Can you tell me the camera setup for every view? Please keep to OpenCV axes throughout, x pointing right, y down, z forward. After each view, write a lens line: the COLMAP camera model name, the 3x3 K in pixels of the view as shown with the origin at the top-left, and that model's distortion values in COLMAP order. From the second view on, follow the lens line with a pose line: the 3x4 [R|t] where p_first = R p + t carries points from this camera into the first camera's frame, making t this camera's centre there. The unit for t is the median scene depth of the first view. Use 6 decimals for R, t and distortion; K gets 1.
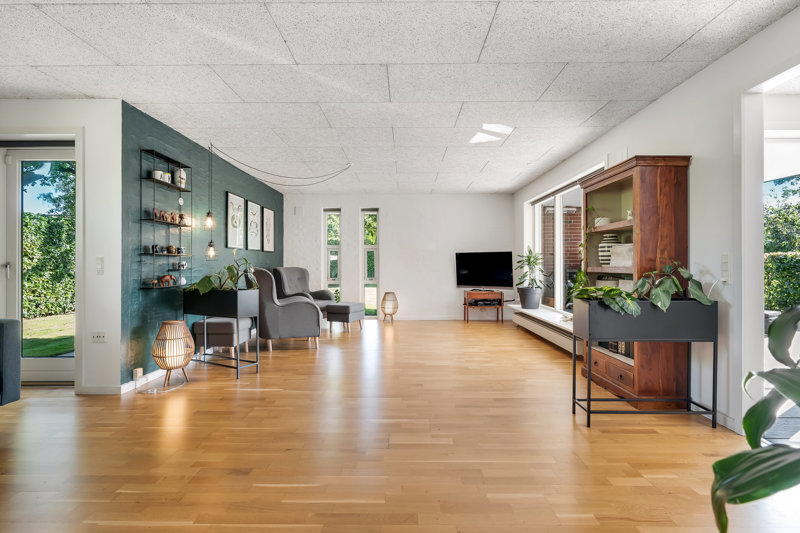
lens RADIAL K [[384.1, 0, 399.6], [0, 384.1, 266.7], [0, 0, 1]] dist [-0.000930, -0.001167]
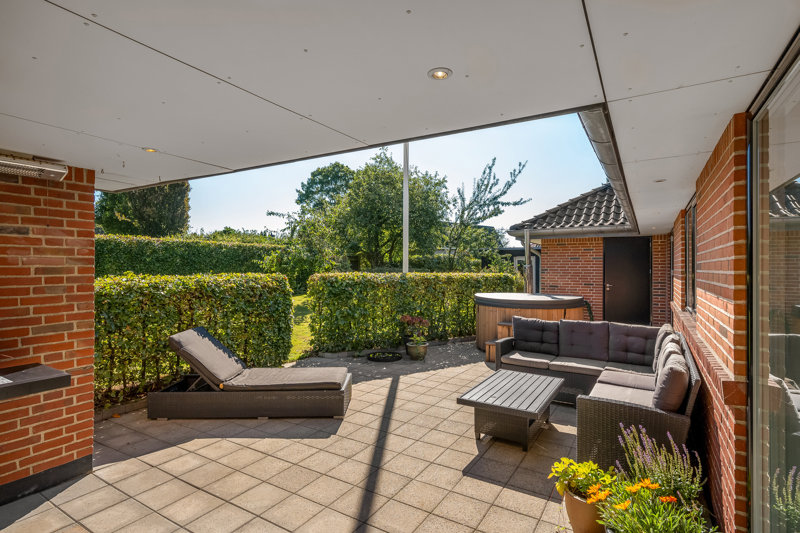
lens RADIAL K [[409.1, 0, 399.2], [0, 409.1, 267.1], [0, 0, 1]] dist [0.001736, 0.000338]
pose [[0.512673, 0.003193, 0.858578, 0.634266], [0.001618, 0.999988, -0.004685, -0.085680], [-0.858583, 0.003791, 0.512661, 0.835242]]
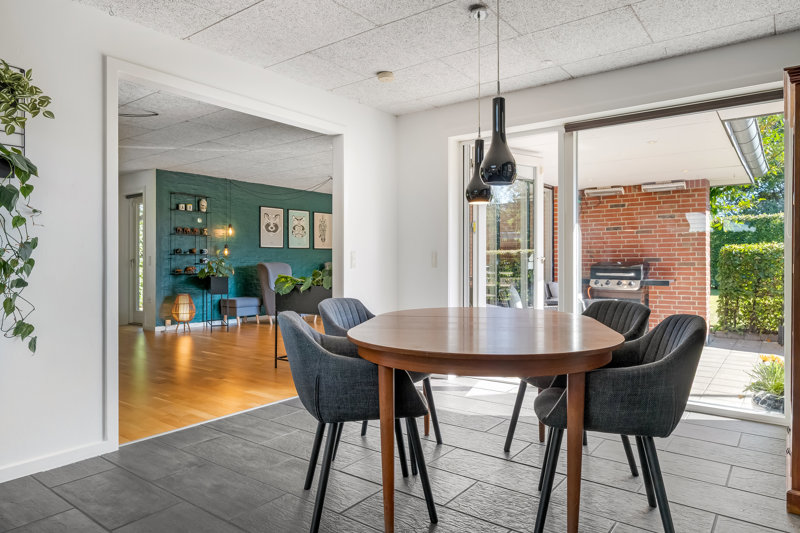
lens RADIAL K [[514.0, 0, 397.0], [0, 514.0, 260.0], [0, 0, 1]] dist [-0.001373, 0.001257]
pose [[0.799217, -0.002053, -0.601039, 1.146243], [-0.001641, 0.999983, -0.005598, 0.003794], [0.601040, 0.005461, 0.799200, -0.176027]]
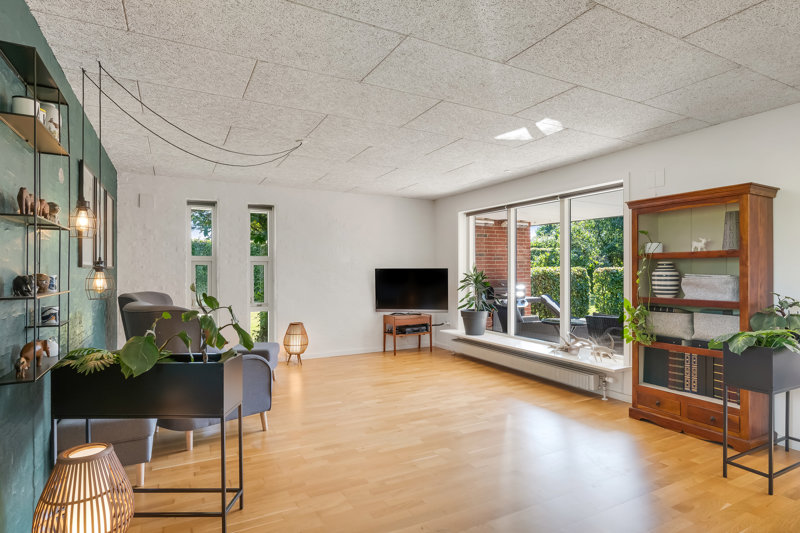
lens RADIAL K [[430.2, 0, 397.8], [0, 430.2, 270.7], [0, 0, 1]] dist [-0.004300, -0.001406]
pose [[0.879308, -0.000555, 0.476254, -0.385959], [0.002538, 0.999991, -0.003521, -0.045568], [-0.476247, 0.004305, 0.879301, 0.304342]]
